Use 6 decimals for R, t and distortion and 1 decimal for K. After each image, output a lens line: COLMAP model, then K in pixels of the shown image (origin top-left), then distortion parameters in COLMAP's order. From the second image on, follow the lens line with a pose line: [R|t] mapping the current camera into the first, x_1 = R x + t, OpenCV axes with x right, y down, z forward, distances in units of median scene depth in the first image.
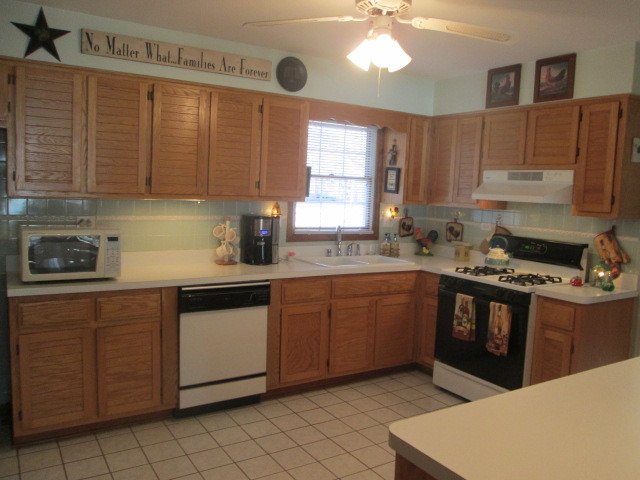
lens RADIAL K [[526.7, 0, 318.0], [0, 526.7, 236.7], [0, 0, 1]] dist [-0.036823, 0.009917]
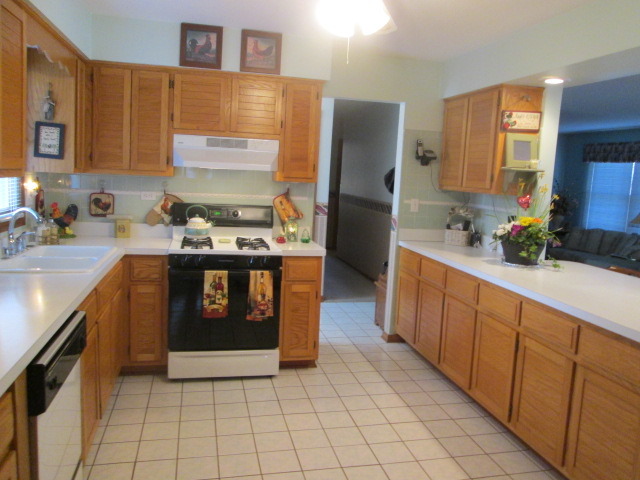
lens RADIAL K [[526.7, 0, 318.0], [0, 526.7, 236.7], [0, 0, 1]] dist [-0.036823, 0.009917]
pose [[0.338059, -0.139199, 0.930774, -0.519059], [0.052834, 0.990249, 0.128904, -0.060076], [-0.939641, 0.005600, 0.342117, 0.502137]]
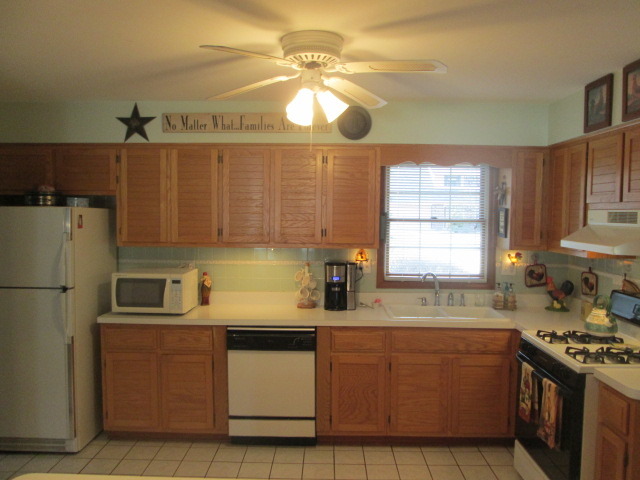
lens RADIAL K [[526.0, 0, 320.0], [0, 526.0, 240.0], [0, 0, 1]] dist [-0.043700, 0.004218]
pose [[0.836714, -0.001389, -0.547639, 0.448301], [-0.026695, 0.998705, -0.043319, -0.039669], [0.546989, 0.050865, 0.835593, 0.134505]]
